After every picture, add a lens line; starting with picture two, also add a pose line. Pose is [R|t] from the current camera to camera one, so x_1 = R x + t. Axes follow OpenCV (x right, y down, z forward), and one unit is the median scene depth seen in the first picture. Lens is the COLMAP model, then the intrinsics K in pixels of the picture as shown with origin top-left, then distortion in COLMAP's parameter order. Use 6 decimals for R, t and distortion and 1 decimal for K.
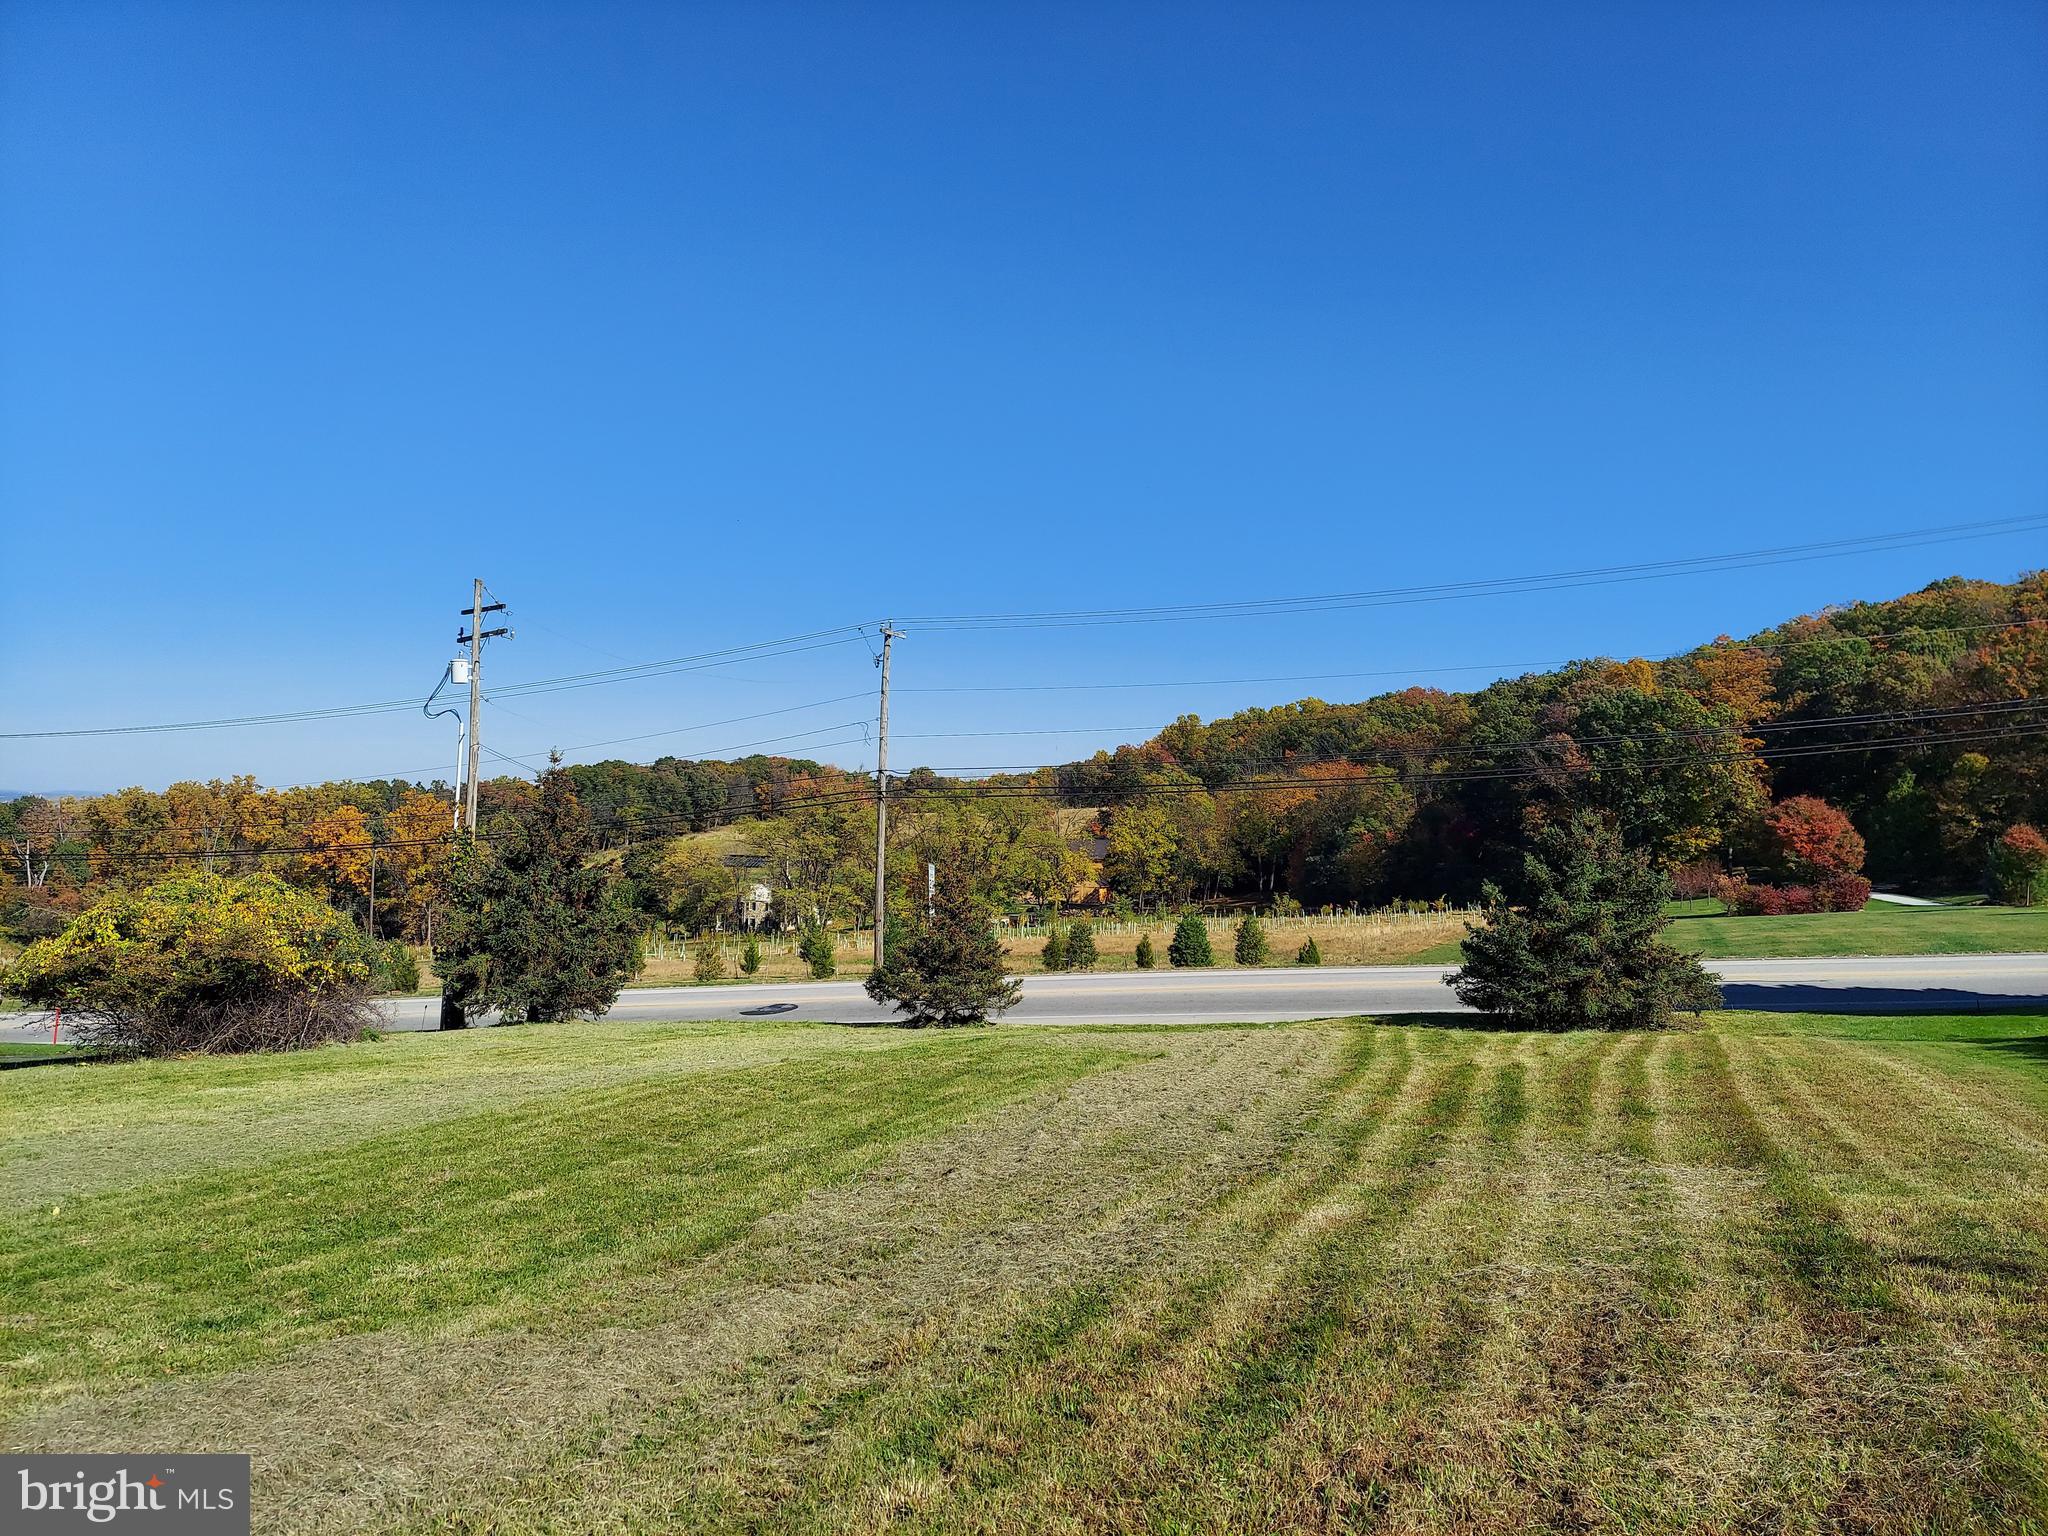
lens RADIAL K [[1426.2, 0, 1024.0], [0, 1426.2, 768.0], [0, 0, 1]] dist [0.096837, -0.115815]
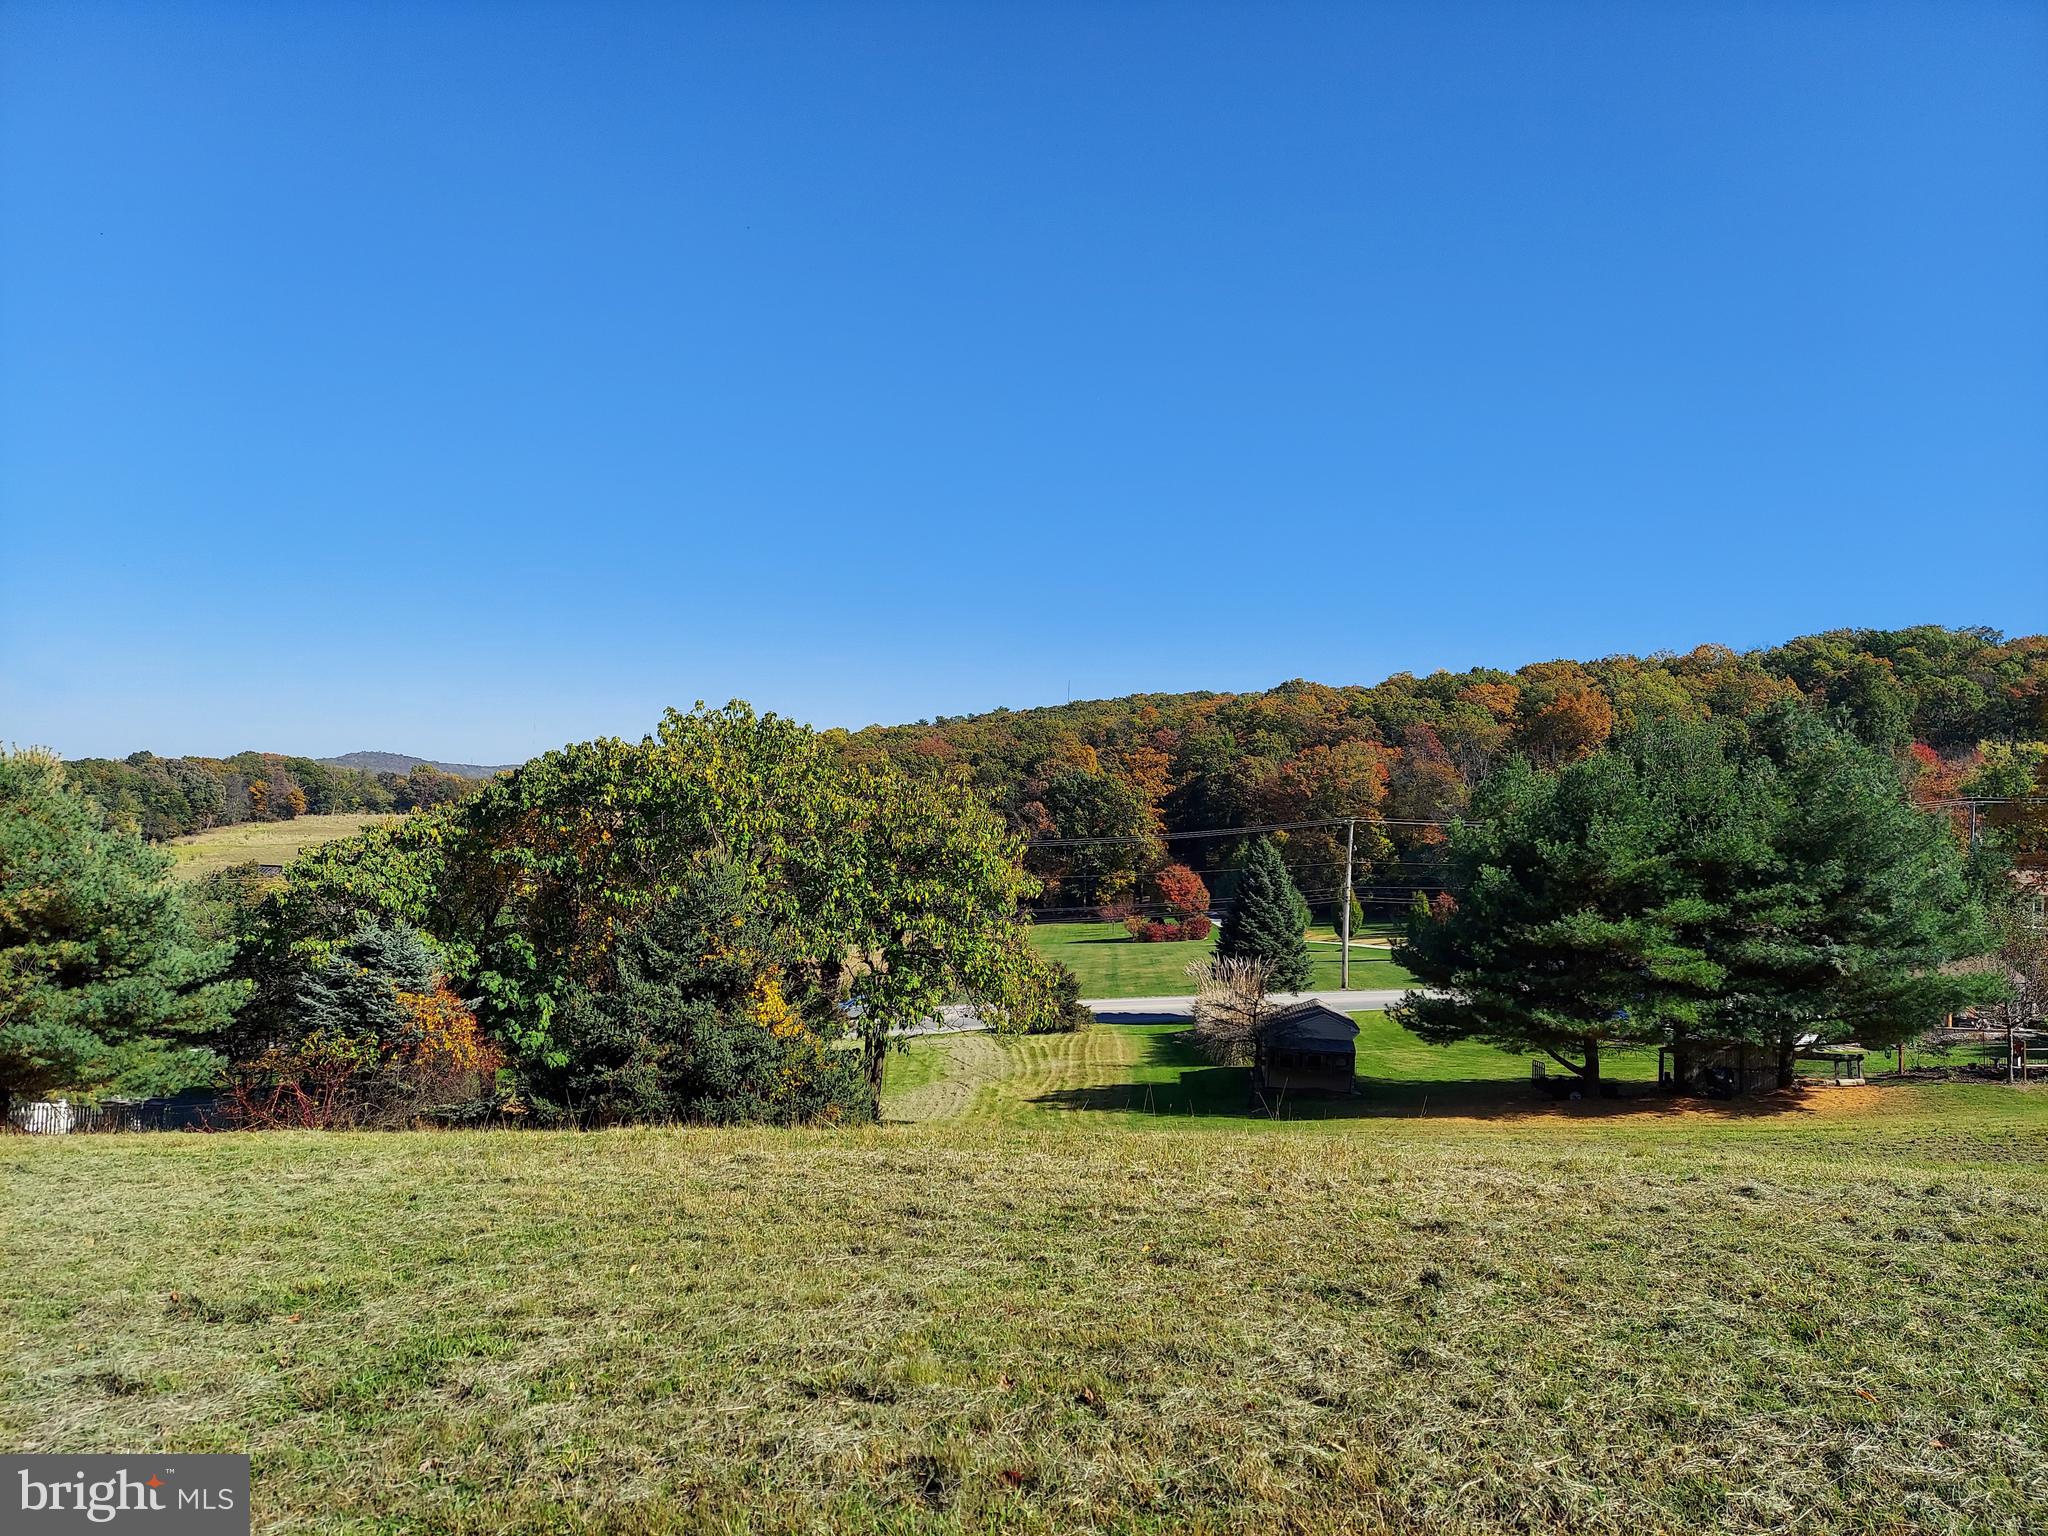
lens RADIAL K [[1426.2, 0, 1024.0], [0, 1426.2, 768.0], [0, 0, 1]] dist [0.096837, -0.115815]
pose [[0.937168, 0.032045, 0.347402, -0.117946], [-0.035275, 0.999373, 0.002974, -0.060924], [-0.347089, -0.015042, 0.937711, -0.286764]]
